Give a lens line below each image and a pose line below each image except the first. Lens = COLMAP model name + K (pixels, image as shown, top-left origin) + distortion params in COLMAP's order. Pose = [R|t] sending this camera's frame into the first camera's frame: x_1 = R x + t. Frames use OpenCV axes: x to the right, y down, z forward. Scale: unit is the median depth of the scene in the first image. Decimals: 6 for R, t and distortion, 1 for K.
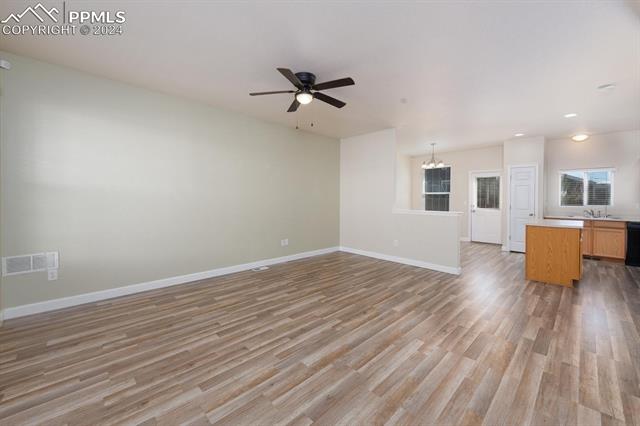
lens RADIAL K [[259.7, 0, 324.5], [0, 259.7, 207.3], [0, 0, 1]] dist [0.003421, 0.000017]
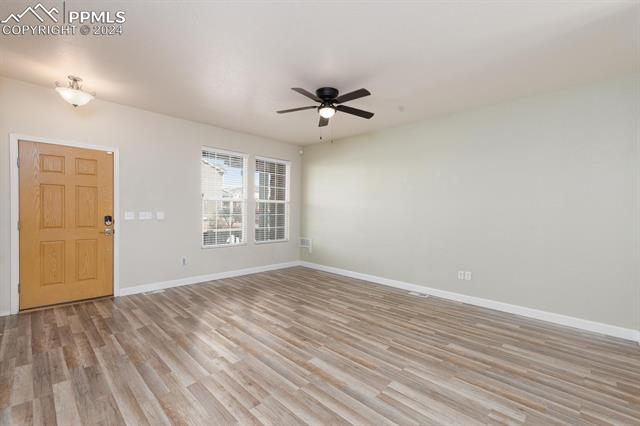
lens RADIAL K [[291.1, 0, 320.7], [0, 291.1, 209.3], [0, 0, 1]] dist [0.009218, -0.000703]
pose [[0.000408, -0.009193, -0.999958, 1.222176], [-0.053578, 0.998521, -0.009202, -0.035855], [0.998564, 0.053579, -0.000085, 1.090739]]
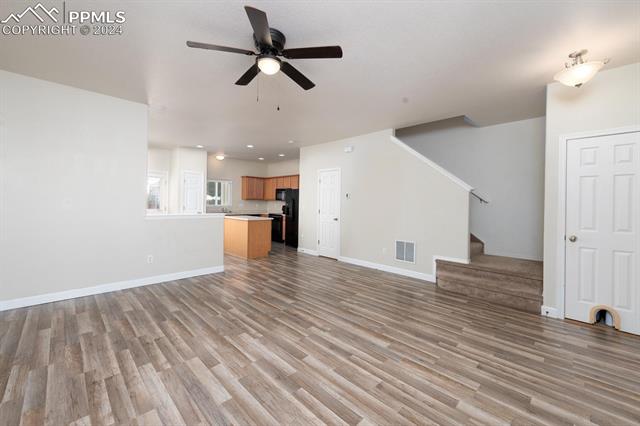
lens RADIAL K [[252.4, 0, 322.3], [0, 252.4, 213.9], [0, 0, 1]] dist [0.002106, -0.000005]
pose [[0.001915, -0.051687, 0.998662, -0.869579], [0.020001, 0.998466, 0.051638, -0.045337], [-0.999798, 0.019876, 0.002946, 0.933969]]
